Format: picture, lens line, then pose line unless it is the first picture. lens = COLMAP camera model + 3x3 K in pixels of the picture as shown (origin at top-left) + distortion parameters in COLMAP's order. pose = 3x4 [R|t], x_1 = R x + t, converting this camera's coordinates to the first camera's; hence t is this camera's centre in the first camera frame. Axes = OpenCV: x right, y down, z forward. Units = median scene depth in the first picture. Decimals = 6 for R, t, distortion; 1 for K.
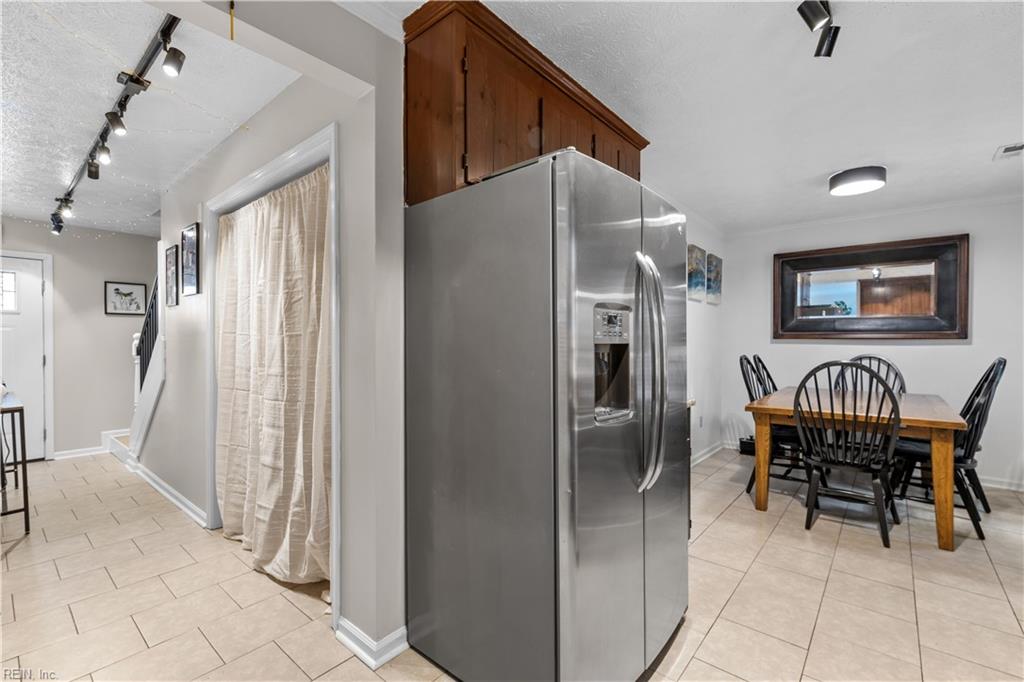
lens RADIAL K [[443.2, 0, 512.3], [0, 443.2, 345.0], [0, 0, 1]] dist [0.004151, -0.002447]
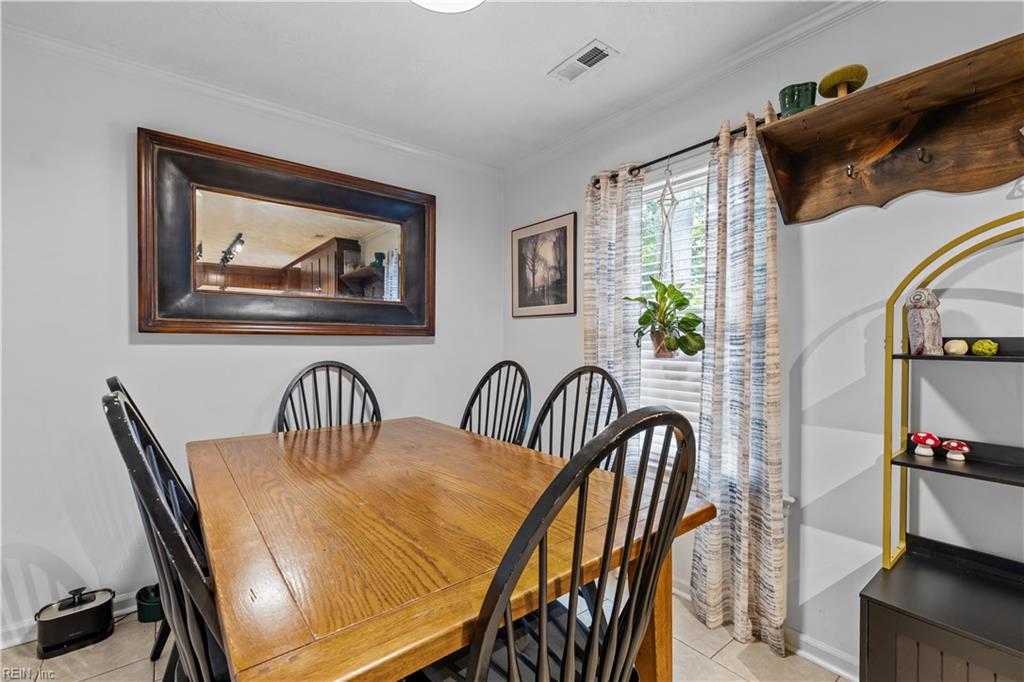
lens RADIAL K [[443.2, 0, 521.2], [0, 443.2, 344.6], [0, 0, 1]] dist [0.004151, -0.002447]
pose [[0.195844, -0.014498, 0.980528, 0.384685], [0.005767, 0.999890, 0.013632, -0.009258], [-0.980618, 0.002985, 0.195907, 0.875624]]
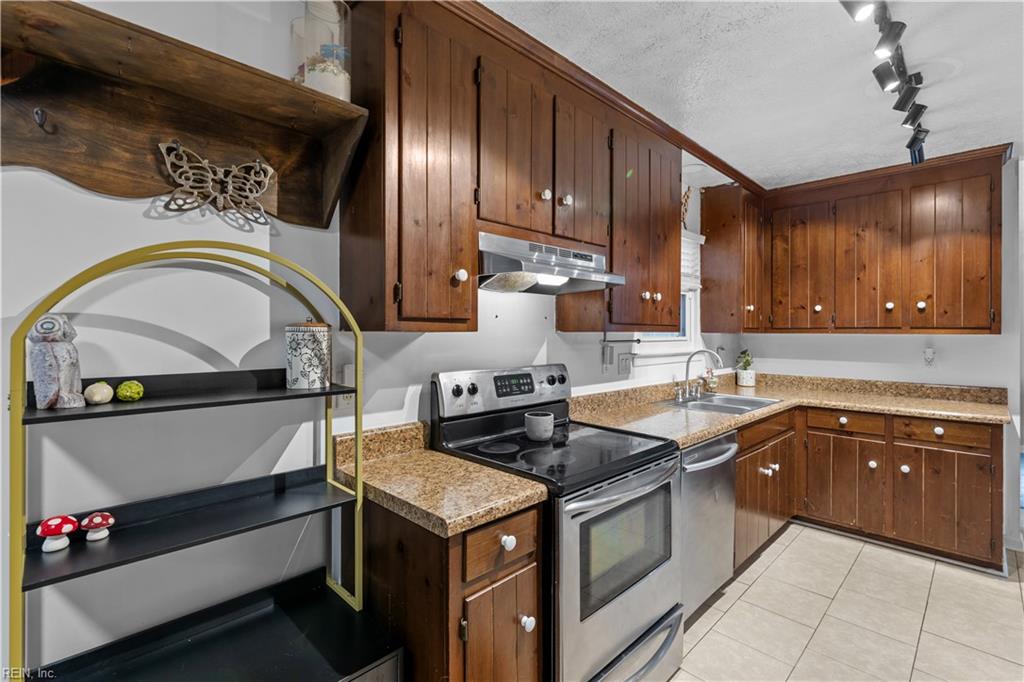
lens RADIAL K [[473.1, 0, 507.9], [0, 473.1, 331.5], [0, 0, 1]] dist [0.003809, 0.000251]
pose [[-0.996335, -0.005334, 0.085375, 0.552743], [-0.004600, 0.999951, 0.008796, -0.047864], [-0.085418, 0.008372, -0.996310, 0.872355]]
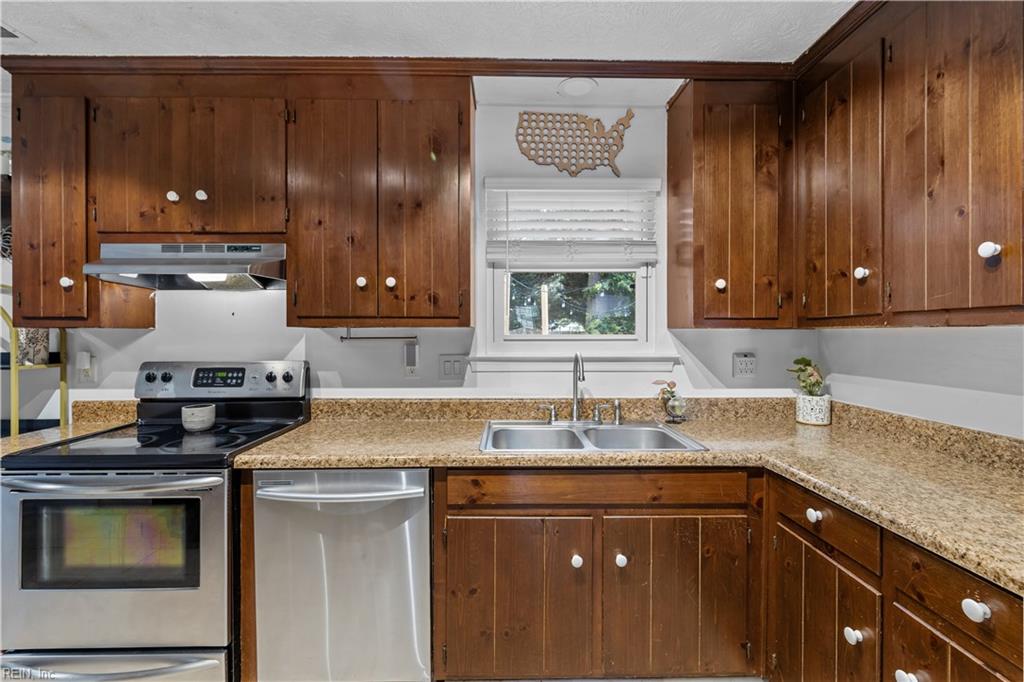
lens RADIAL K [[443.2, 0, 513.7], [0, 443.2, 336.0], [0, 0, 1]] dist [0.004151, -0.002447]
pose [[-0.660923, -0.004811, 0.750438, -0.170467], [0.006140, 0.999911, 0.011818, -0.035117], [-0.750429, 0.012419, -0.660835, 0.334244]]
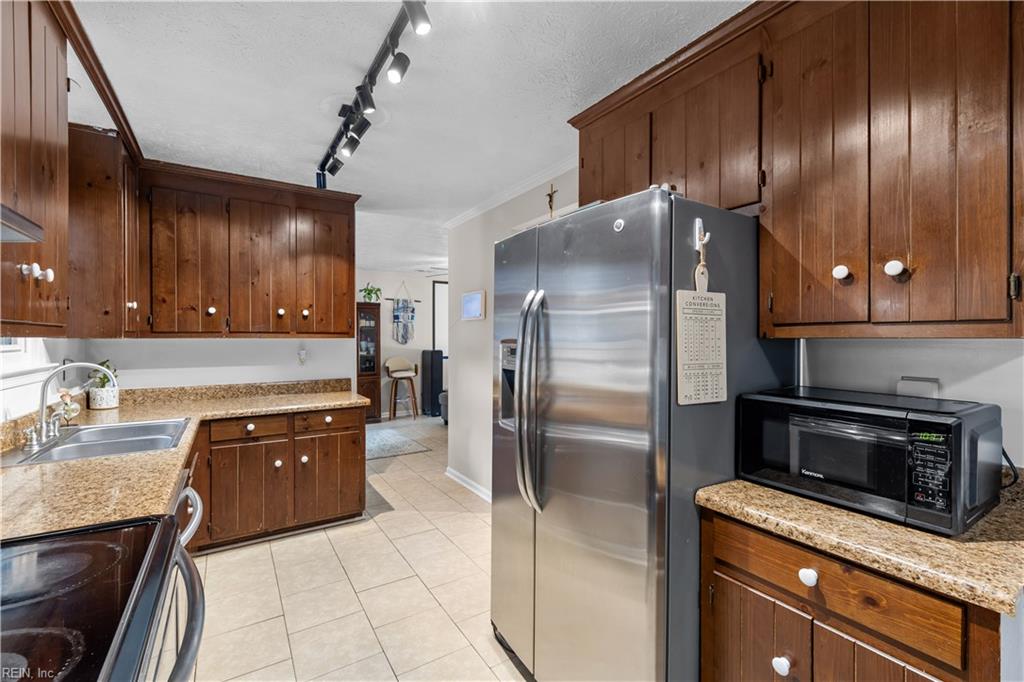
lens RADIAL K [[443.2, 0, 521.6], [0, 443.2, 339.3], [0, 0, 1]] dist [0.004151, -0.002447]
pose [[-0.278963, 0.003378, -0.960296, 0.648011], [-0.008642, 0.999944, 0.006028, -0.045638], [0.960263, 0.009981, -0.278918, 0.613519]]
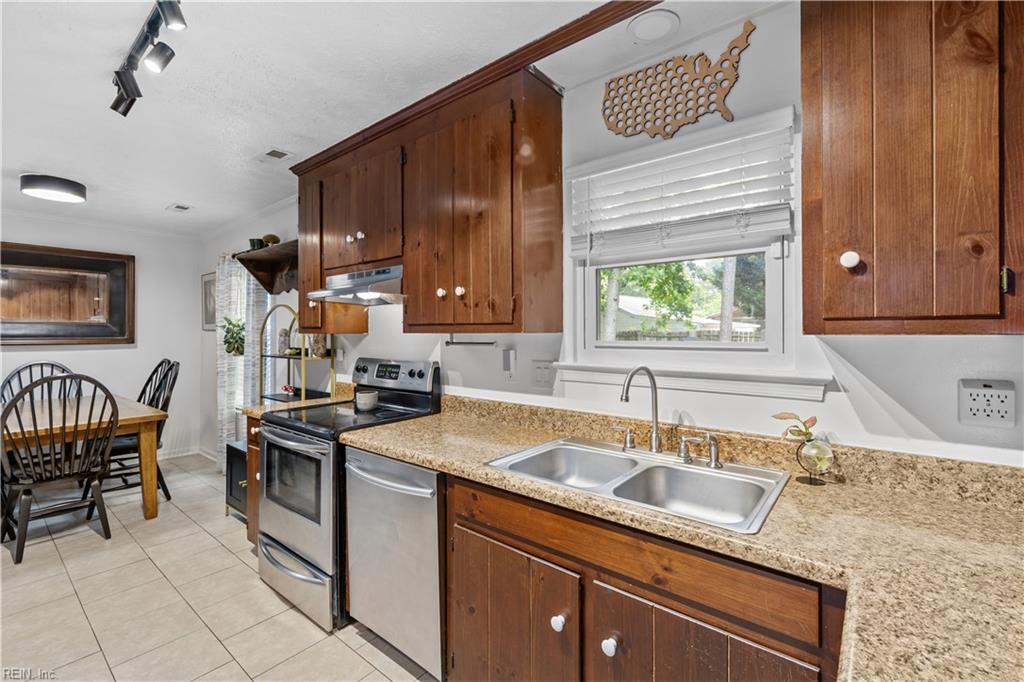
lens RADIAL K [[443.2, 0, 510.0], [0, 443.2, 331.7], [0, 0, 1]] dist [0.004151, -0.002447]
pose [[-0.024572, 0.002150, 0.999696, -0.246600], [0.009753, 0.999951, -0.001910, -0.041195], [-0.999650, 0.009703, -0.024592, 0.017559]]
